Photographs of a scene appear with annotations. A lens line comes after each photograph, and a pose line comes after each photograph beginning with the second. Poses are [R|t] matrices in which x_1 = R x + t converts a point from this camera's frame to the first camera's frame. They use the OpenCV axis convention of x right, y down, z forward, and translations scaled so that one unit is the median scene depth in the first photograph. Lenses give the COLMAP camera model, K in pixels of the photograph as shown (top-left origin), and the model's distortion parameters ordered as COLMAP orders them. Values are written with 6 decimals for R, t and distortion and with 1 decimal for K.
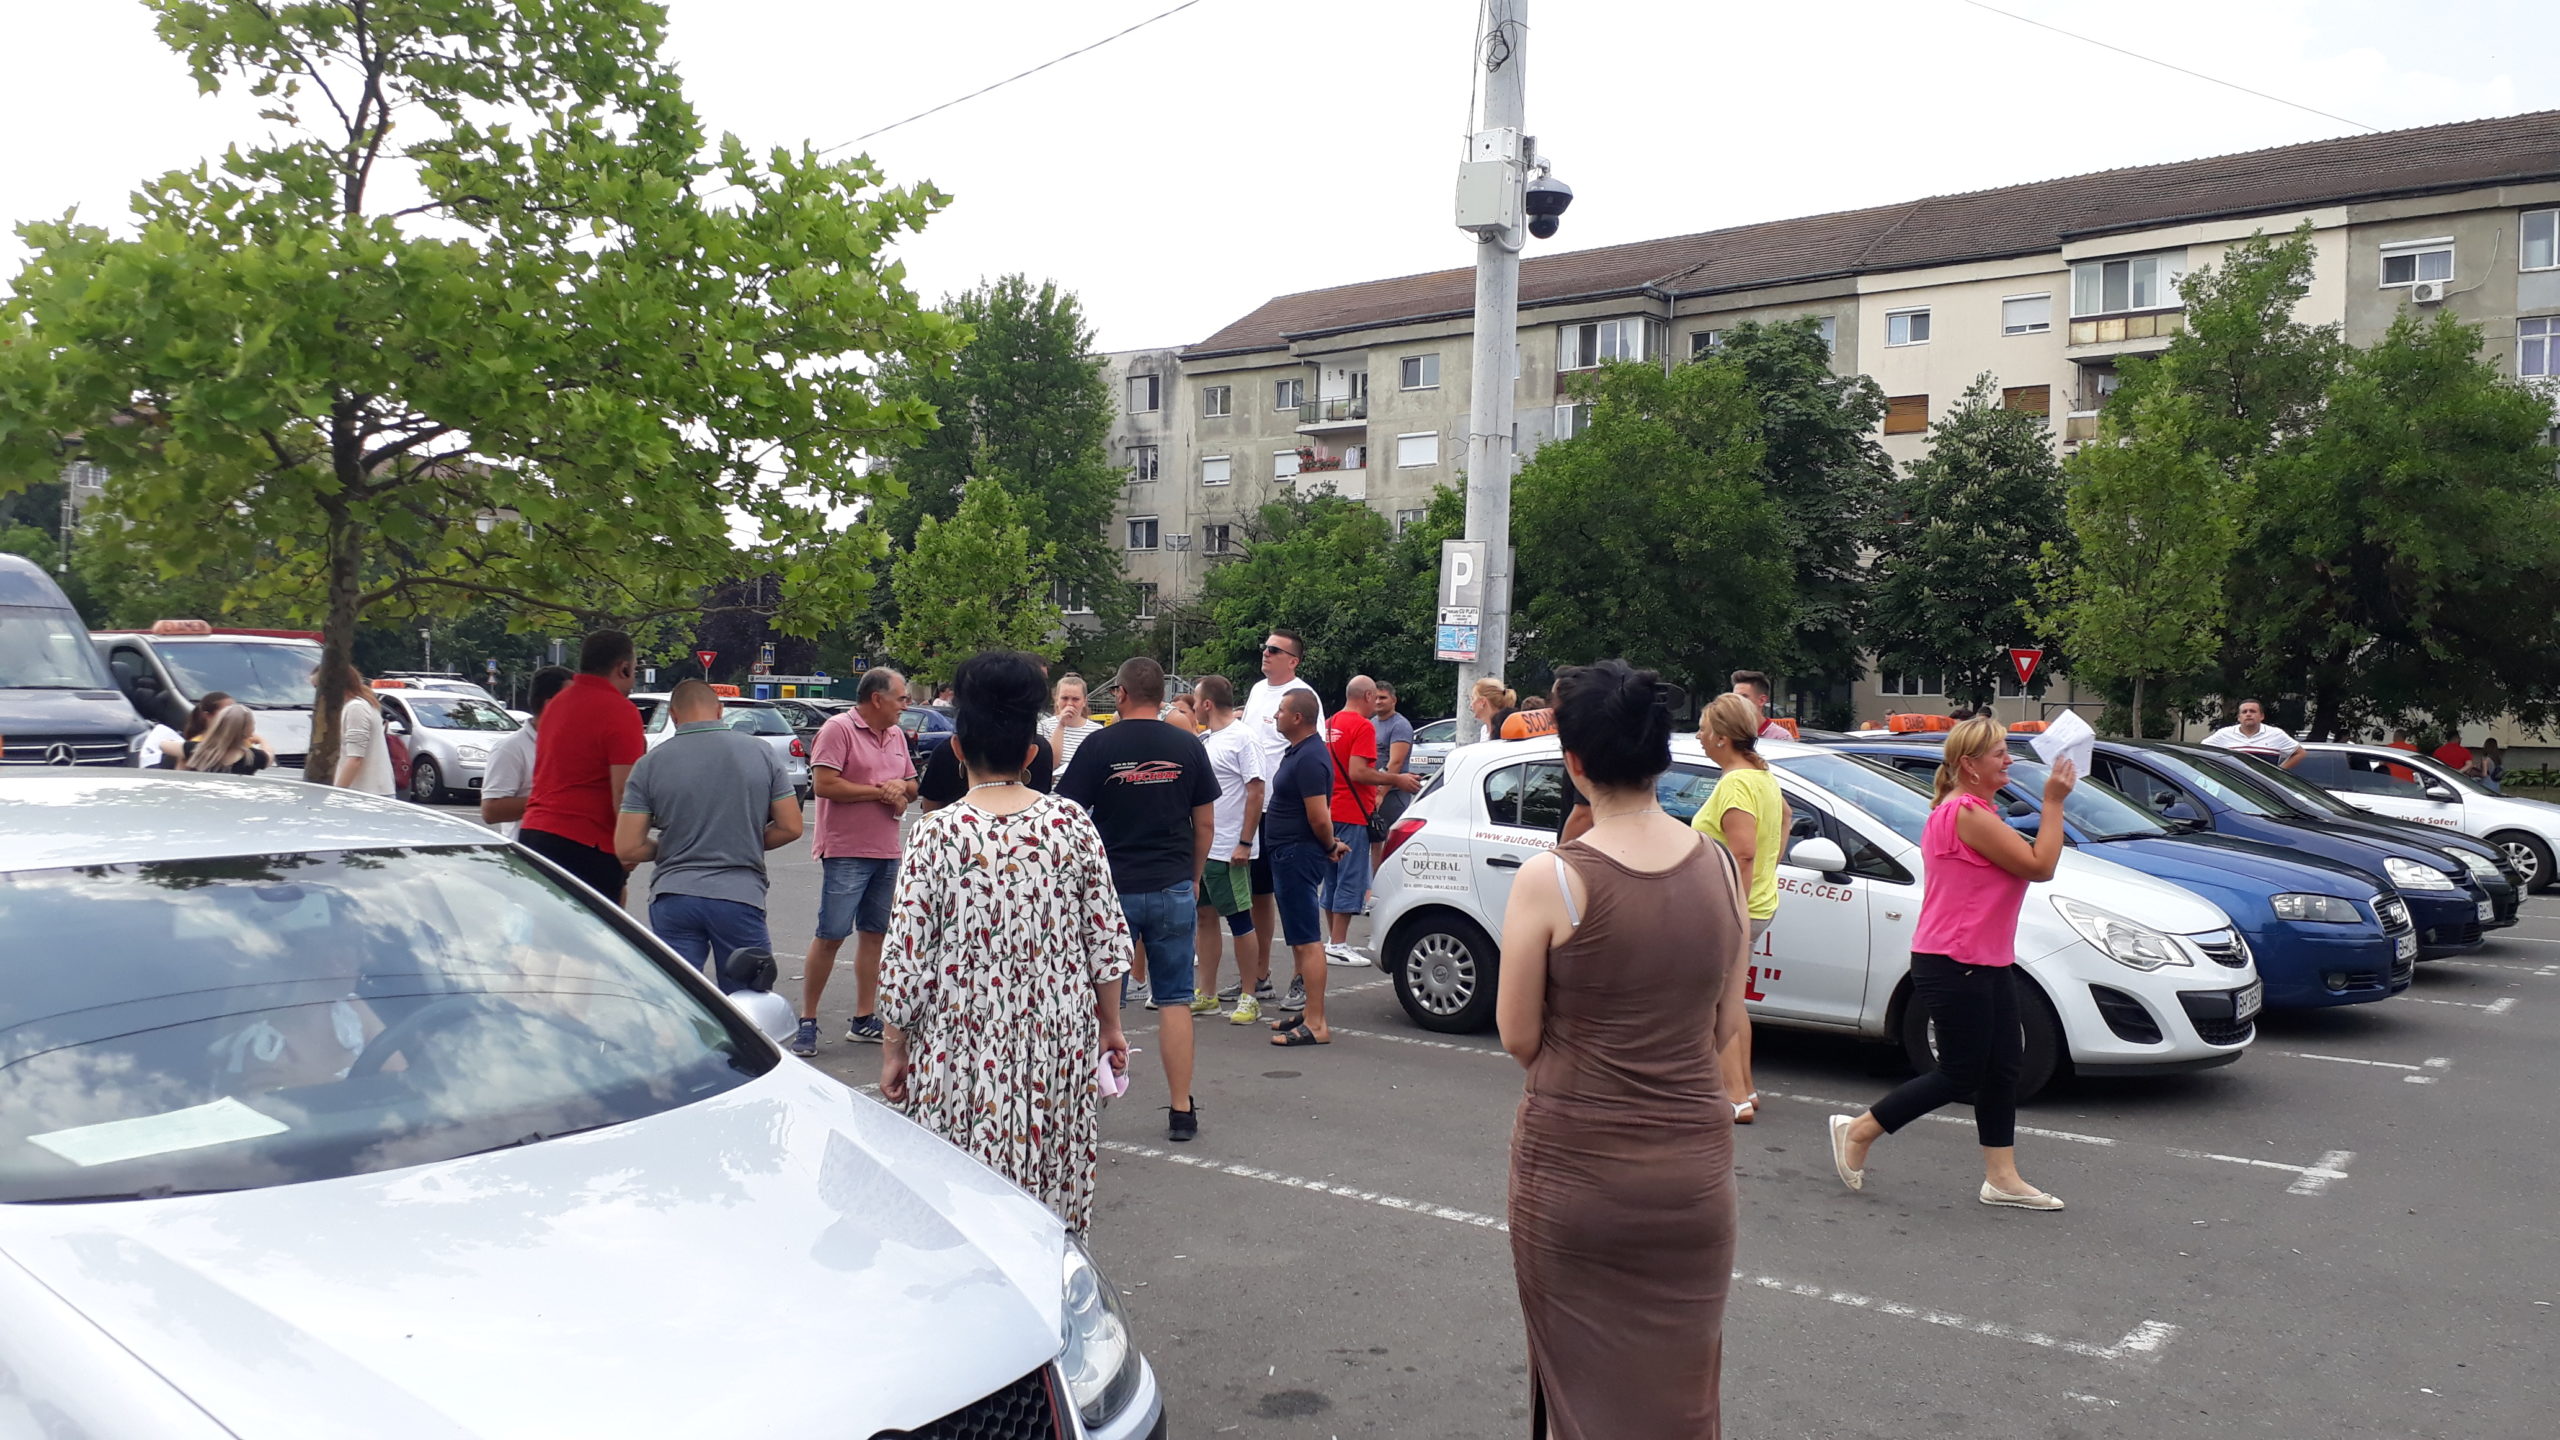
lens RADIAL K [[2049.5, 0, 1240.8], [0, 2049.5, 762.9], [0, 0, 1]] dist [0.115706, -0.204929]
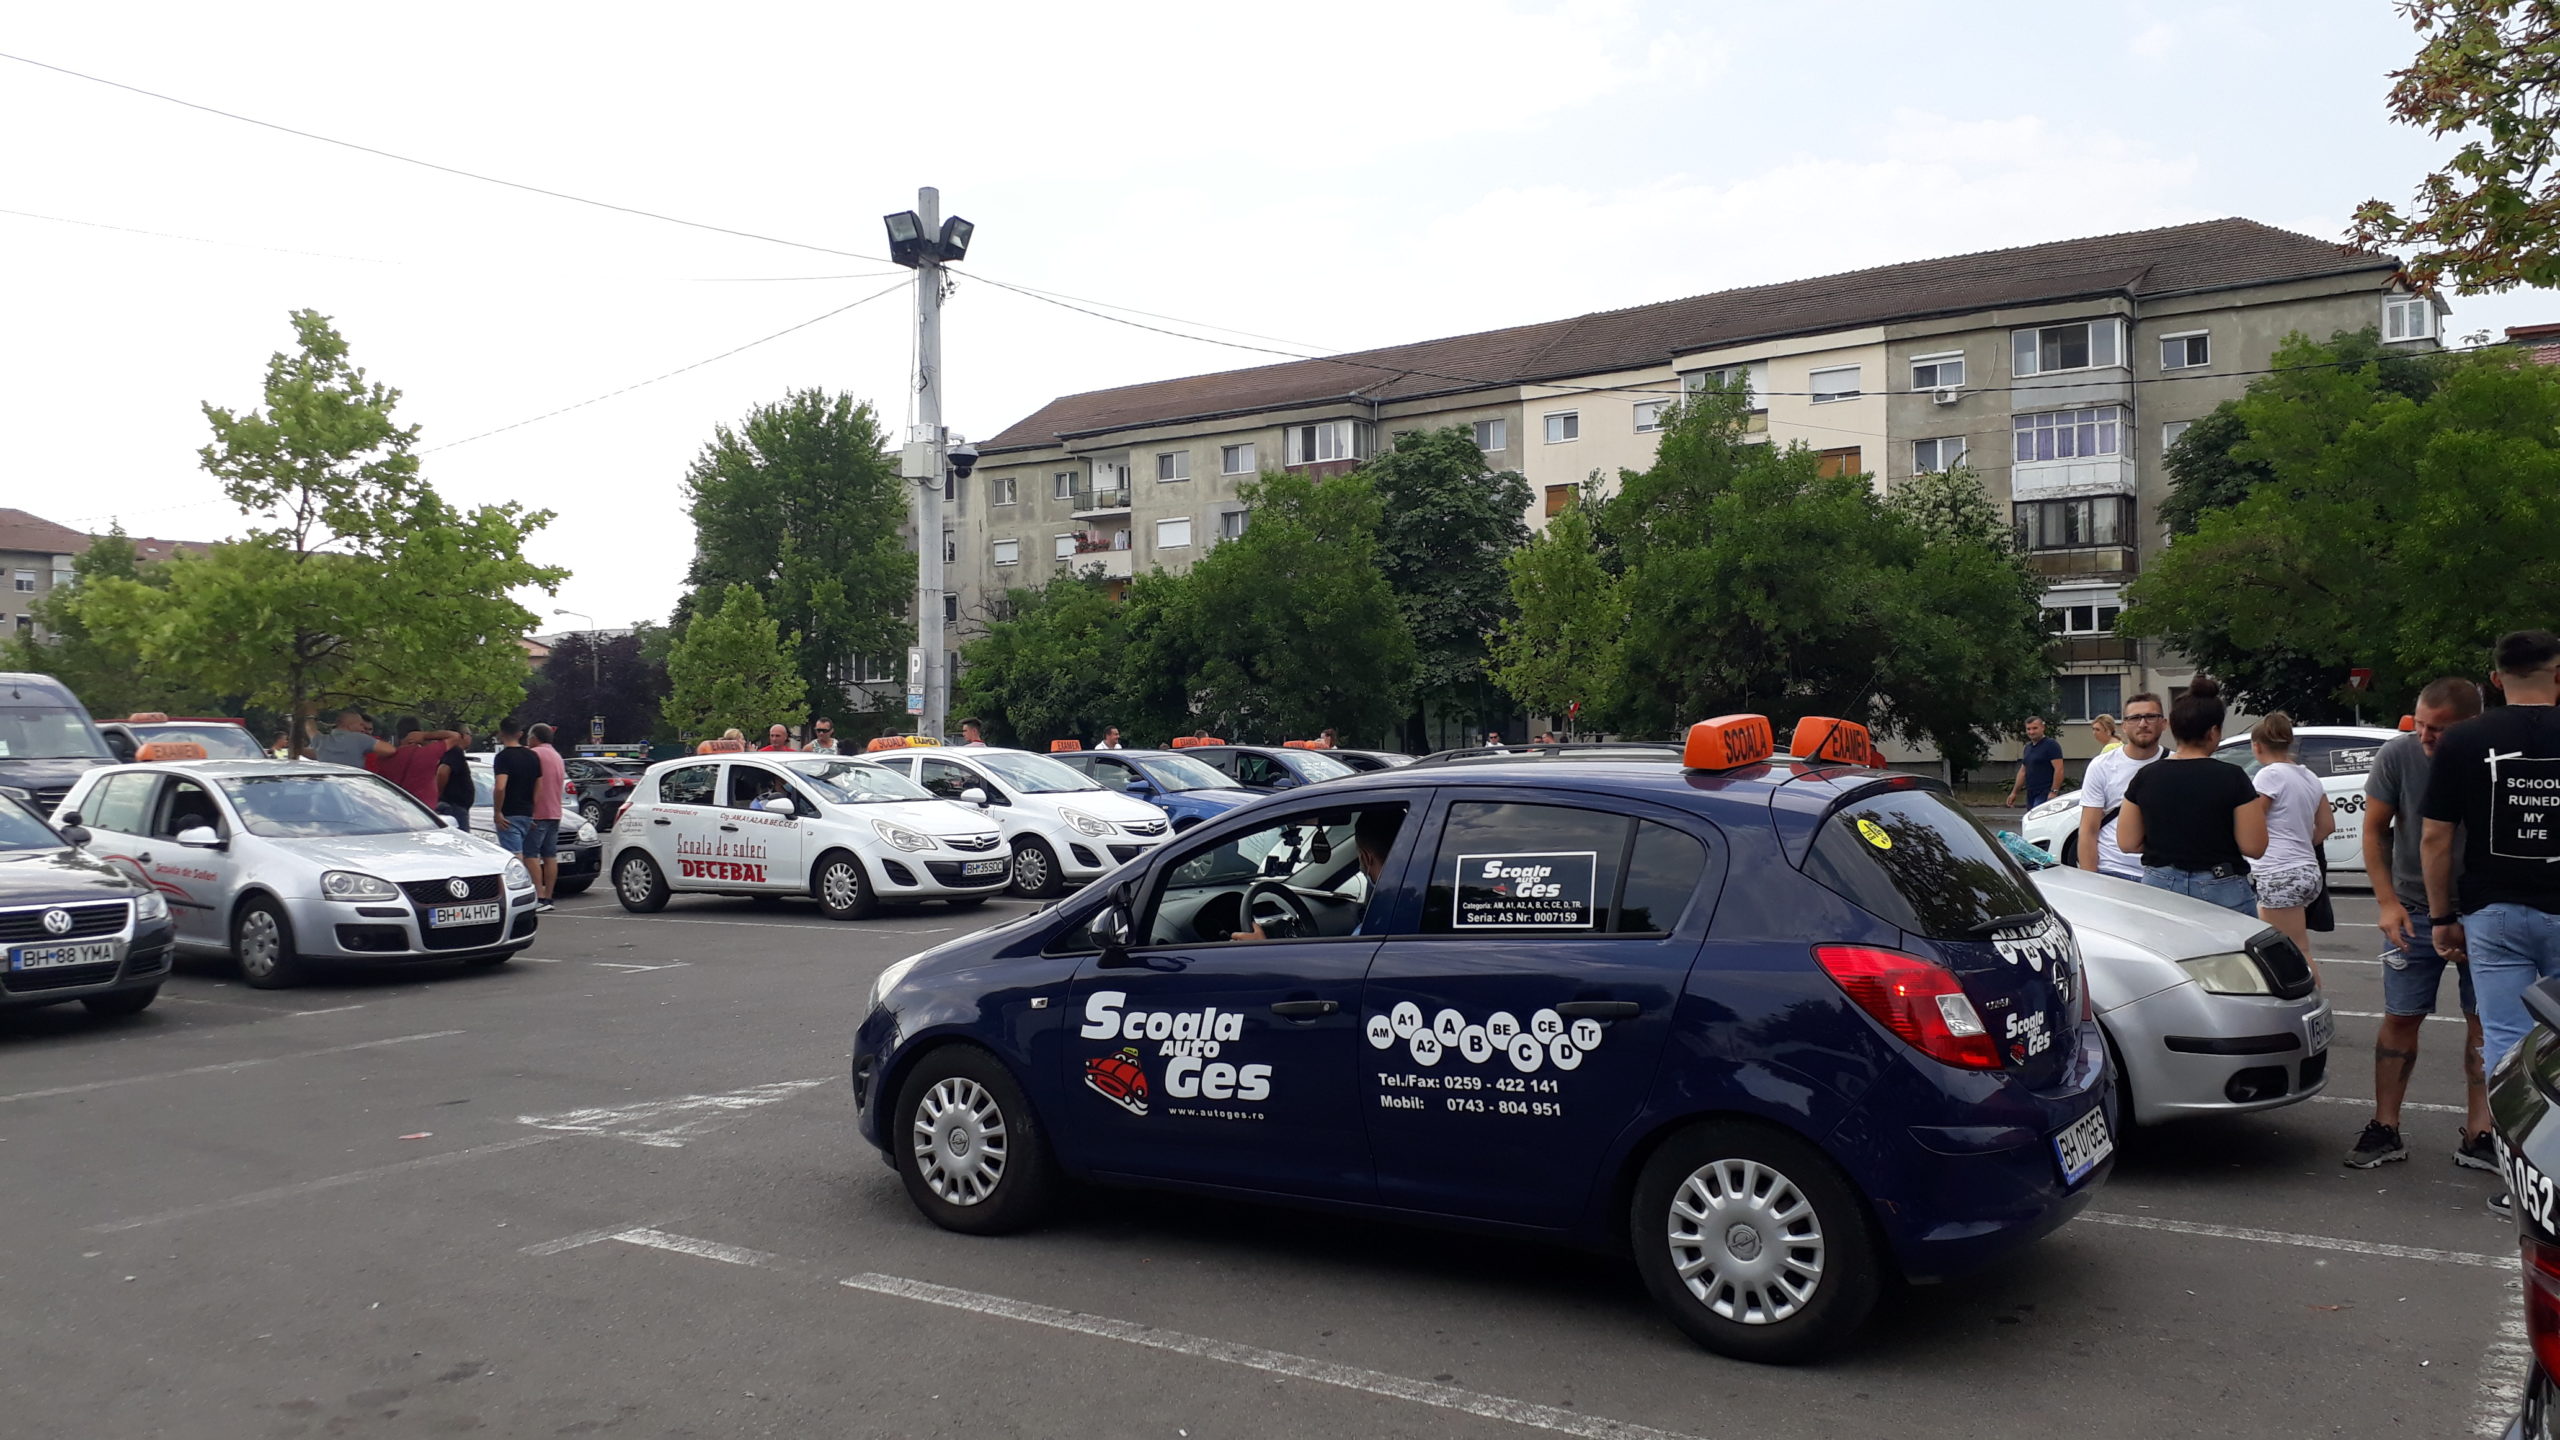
lens RADIAL K [[2089.7, 0, 1253.9], [0, 2089.7, 718.9], [0, 0, 1]] dist [0.240774, -0.521365]
pose [[0.997872, -0.028421, 0.058684, 0.075549], [0.031288, 0.998332, -0.048520, 0.013648], [-0.057207, 0.050253, 0.997097, -0.220167]]
